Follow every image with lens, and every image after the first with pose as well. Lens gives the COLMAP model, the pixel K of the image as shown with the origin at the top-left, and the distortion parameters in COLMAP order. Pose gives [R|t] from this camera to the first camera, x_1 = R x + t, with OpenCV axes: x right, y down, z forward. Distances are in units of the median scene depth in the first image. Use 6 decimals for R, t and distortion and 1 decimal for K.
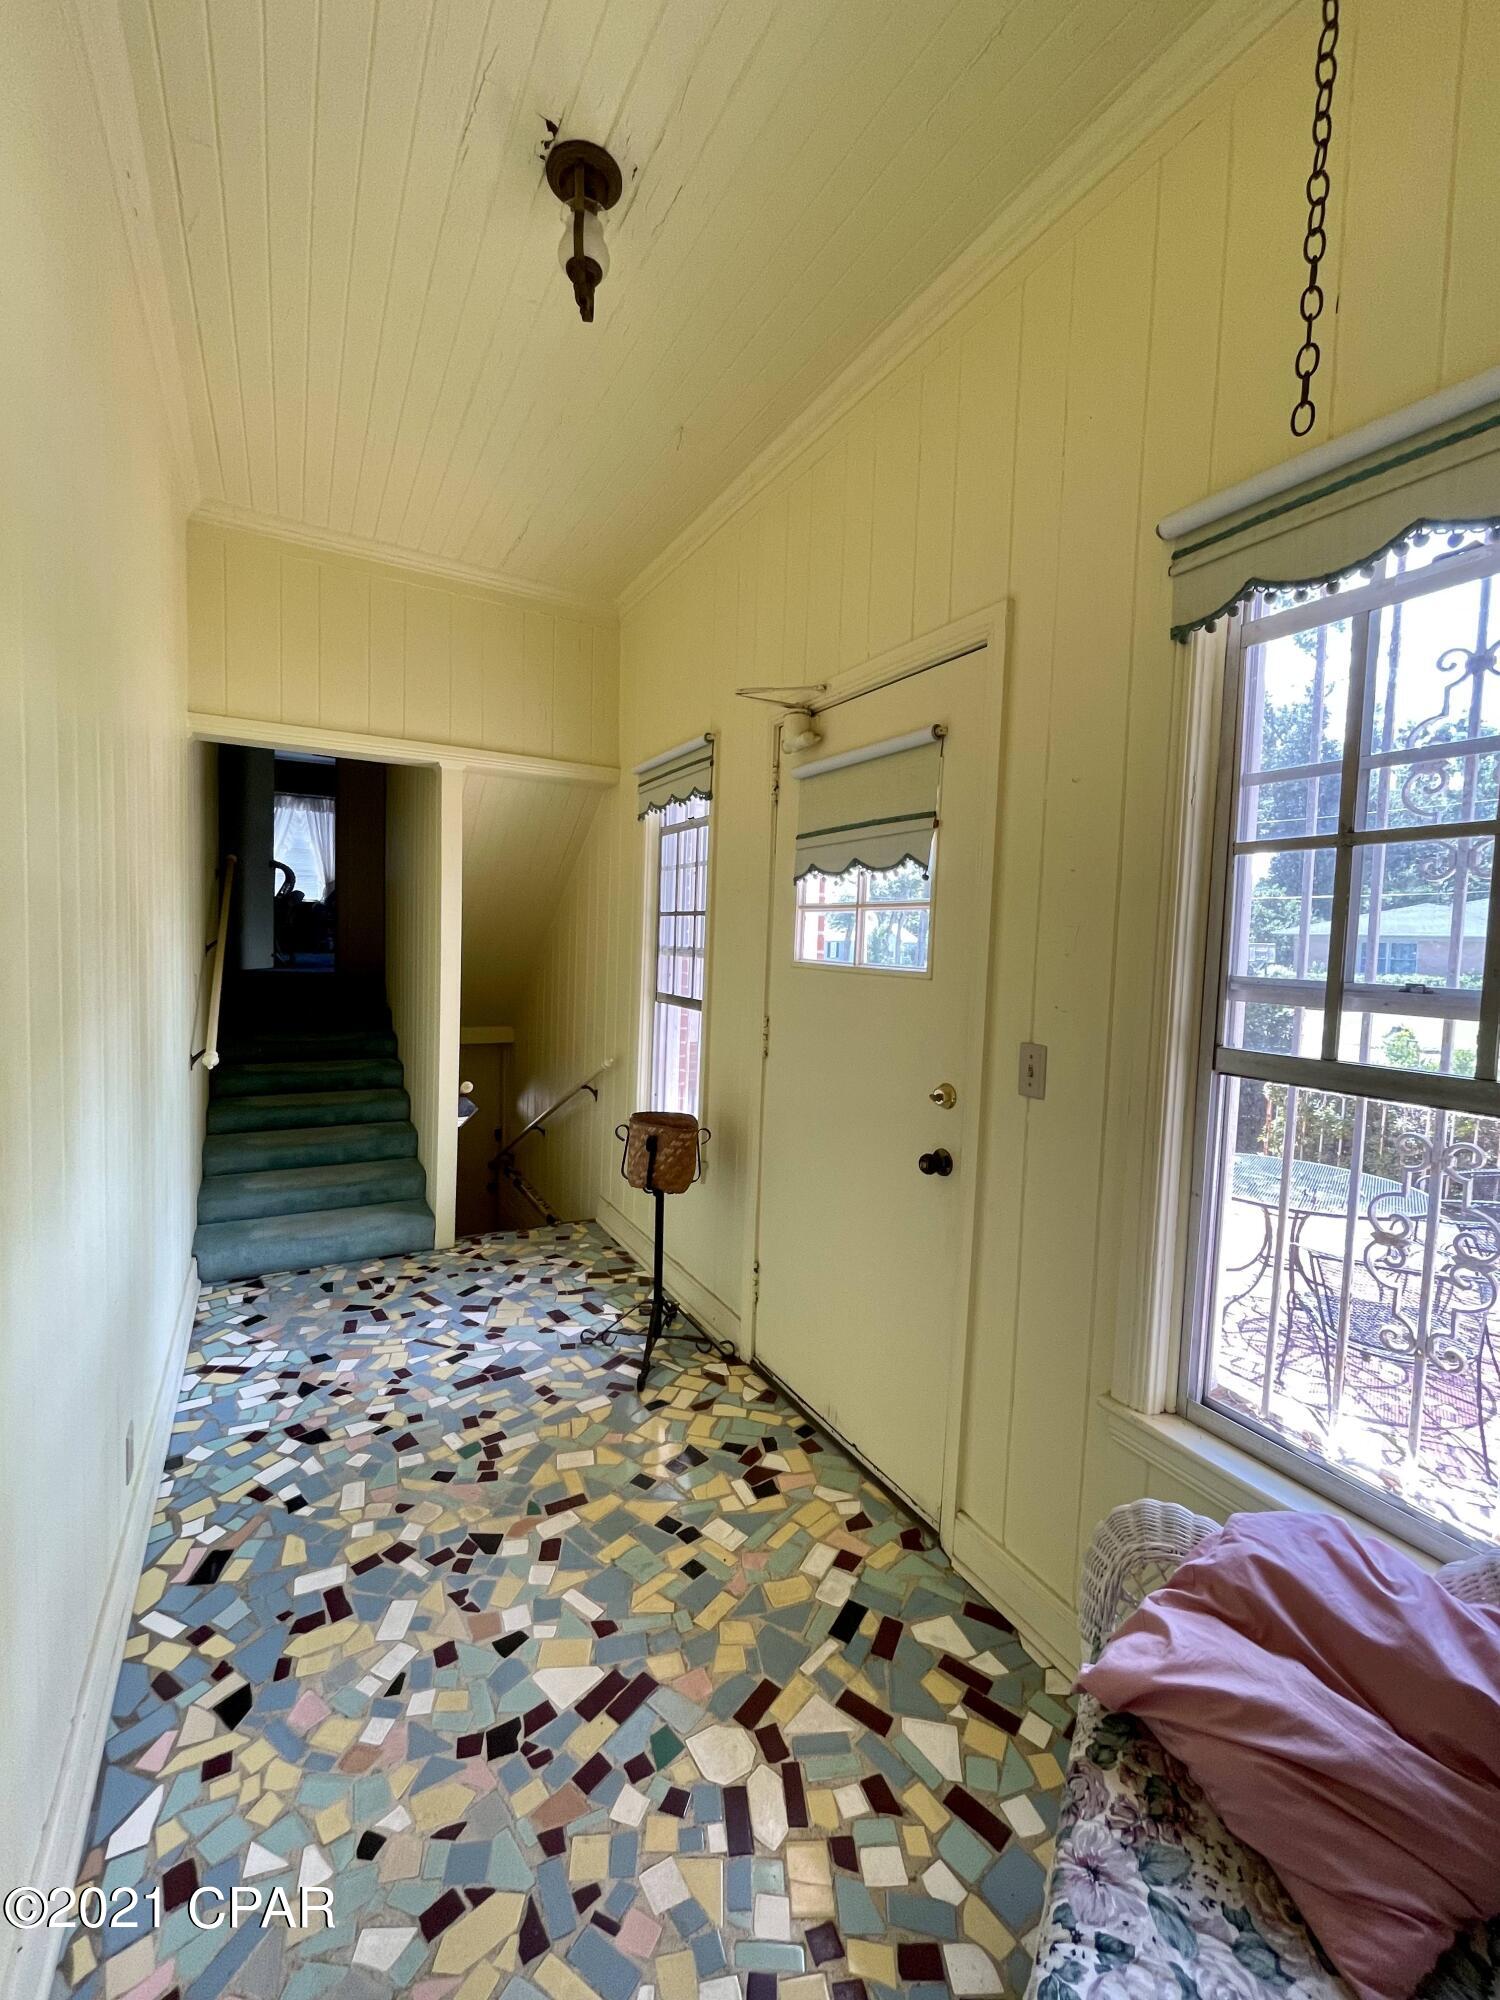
lens RADIAL K [[823.1, 0, 748.4], [0, 823.1, 996.8], [0, 0, 1]] dist [0.003429, -0.000570]
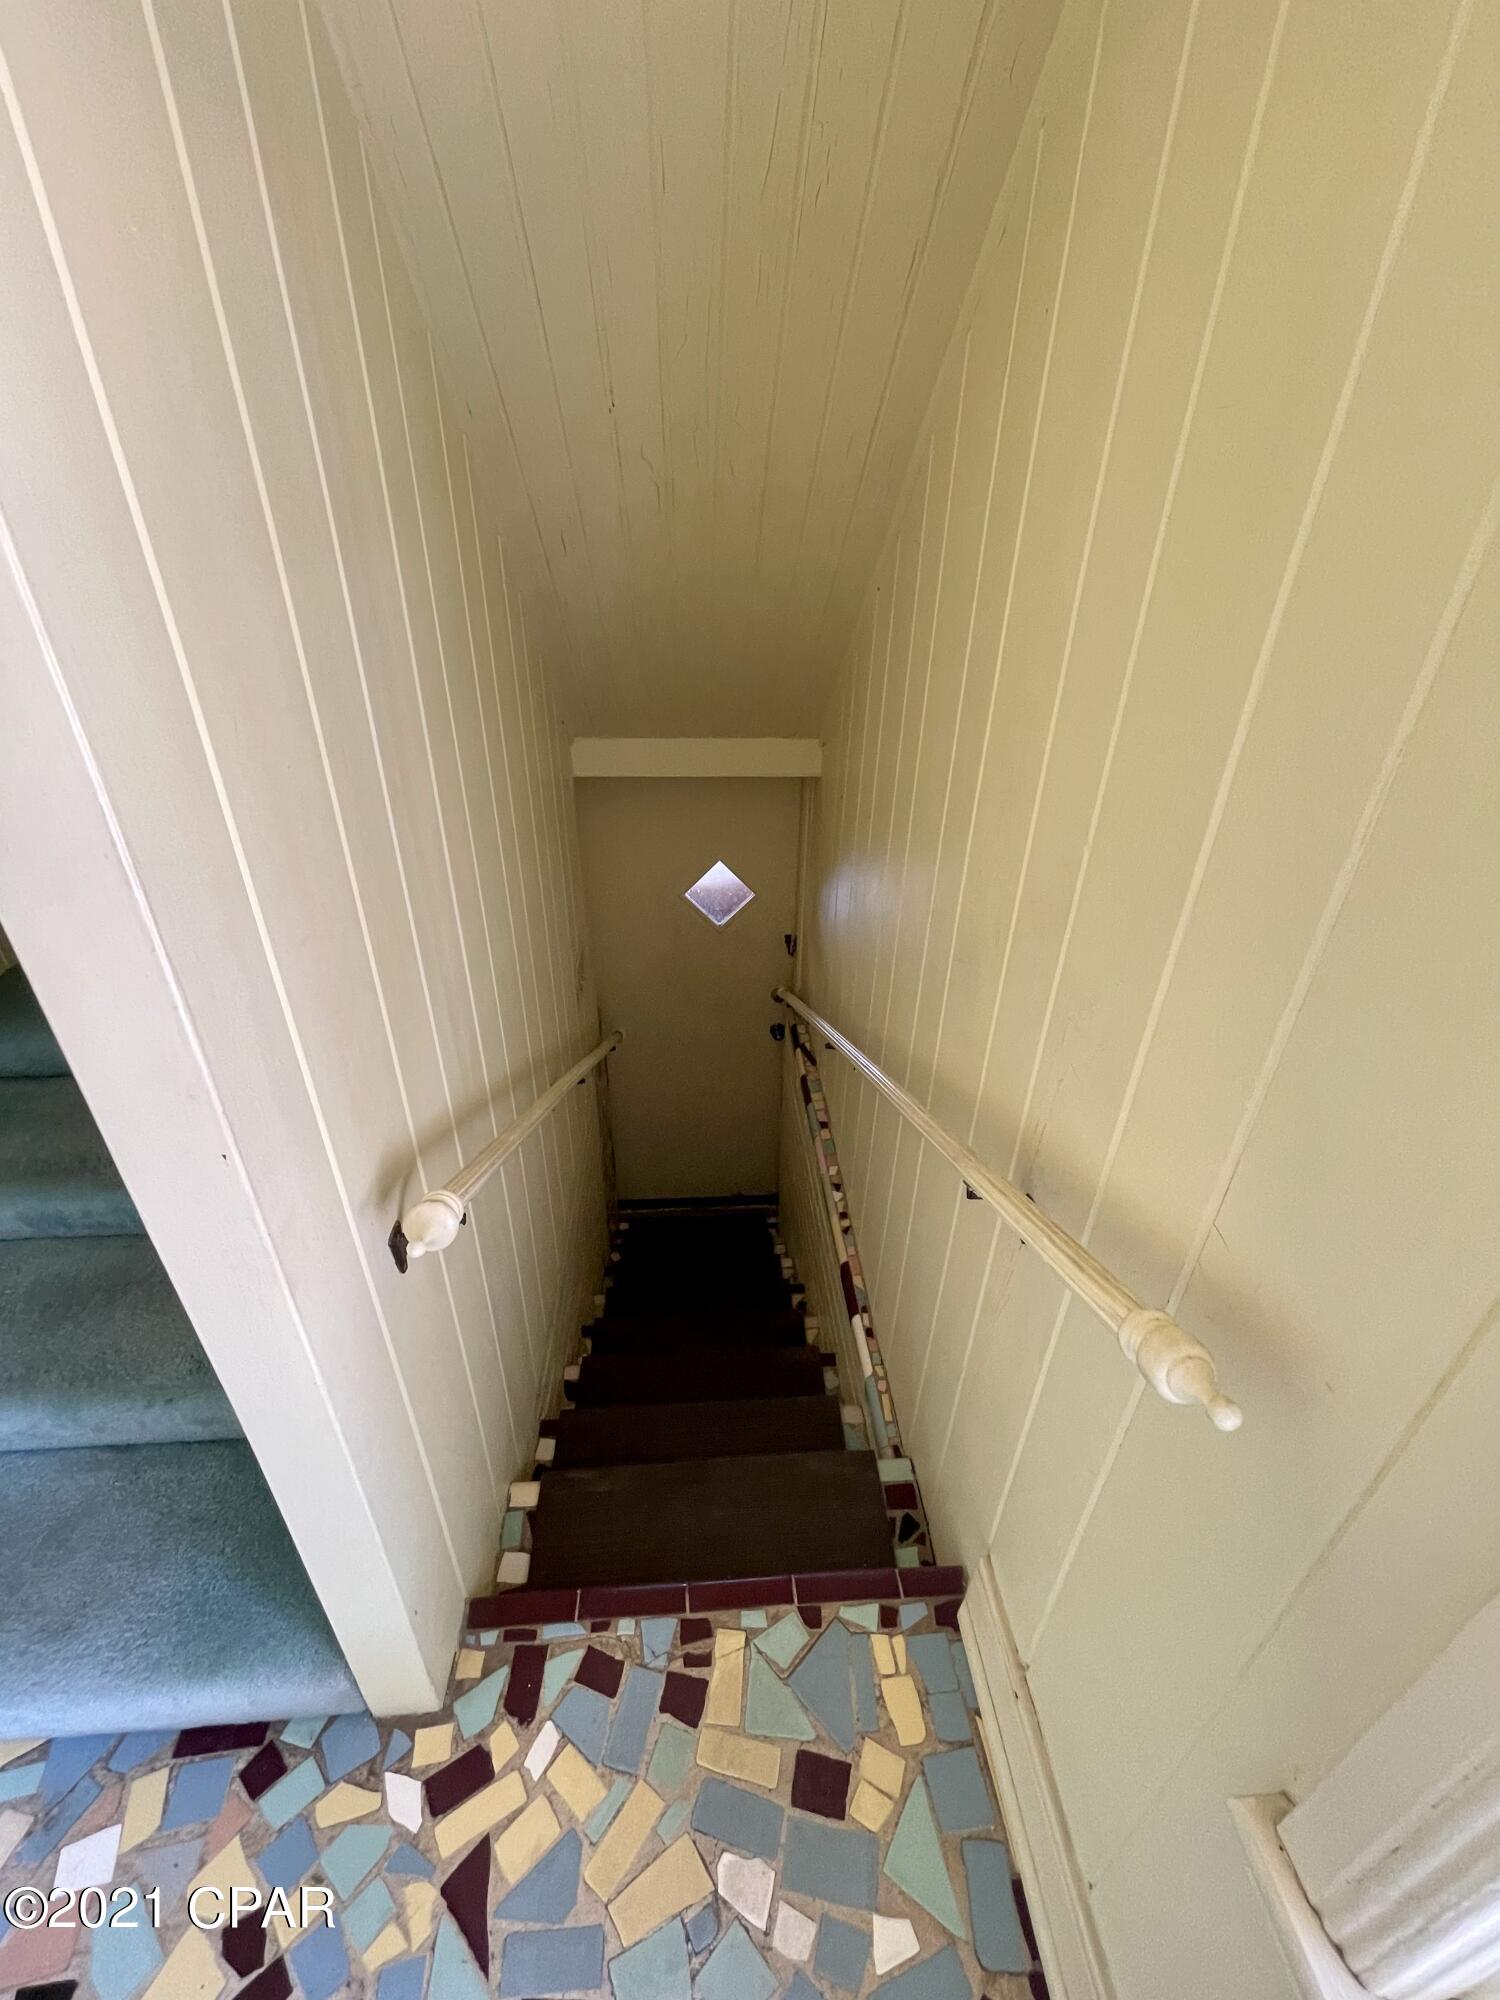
lens RADIAL K [[823.1, 0, 751.3], [0, 823.1, 996.3], [0, 0, 1]] dist [0.003429, -0.000570]
pose [[0.902495, 0.207105, -0.377638, -0.204384], [-0.022902, 0.898634, 0.438100, -0.038958], [0.430091, -0.386735, 0.815756, 0.900847]]
